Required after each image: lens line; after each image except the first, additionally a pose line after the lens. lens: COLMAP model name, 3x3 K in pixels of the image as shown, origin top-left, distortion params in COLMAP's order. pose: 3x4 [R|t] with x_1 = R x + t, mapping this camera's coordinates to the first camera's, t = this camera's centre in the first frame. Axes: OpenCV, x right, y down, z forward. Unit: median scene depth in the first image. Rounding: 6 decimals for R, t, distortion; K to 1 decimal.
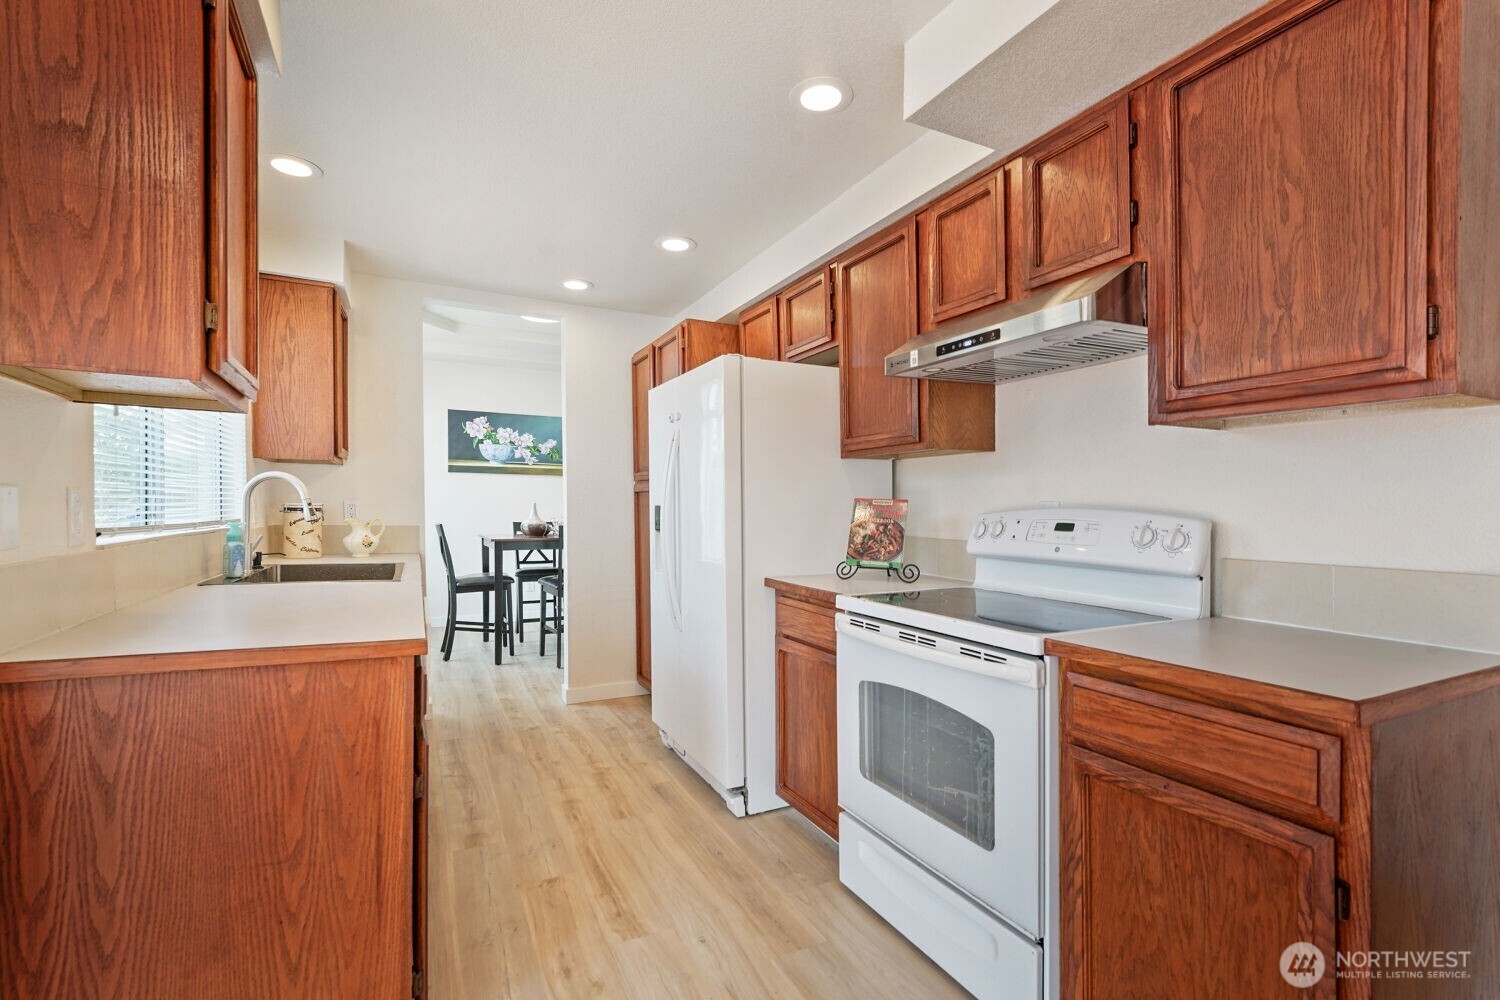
lens RADIAL K [[684.2, 0, 762.3], [0, 684.2, 519.8], [0, 0, 1]] dist [0.001419, 0.000780]
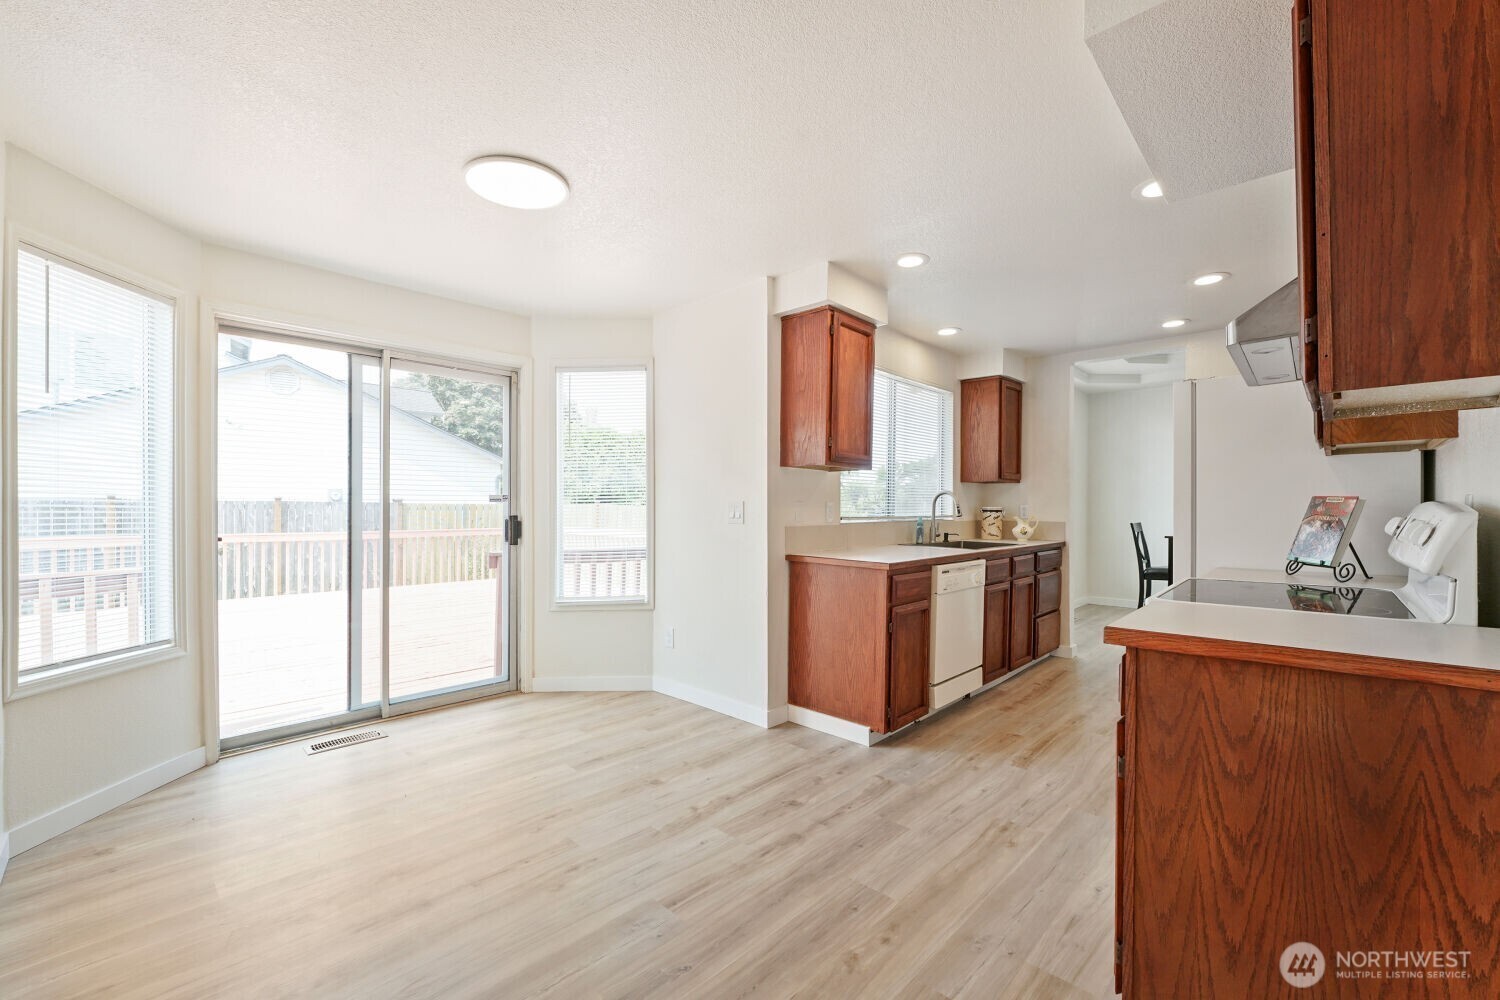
lens RADIAL K [[621.9, 0, 751.2], [0, 621.9, 512.7], [0, 0, 1]] dist [-0.006875, -0.000011]
pose [[0.332267, -0.001676, -0.943184, 0.899476], [-0.015148, 0.999860, -0.007113, 0.014586], [0.943064, 0.016651, 0.332195, -0.102485]]
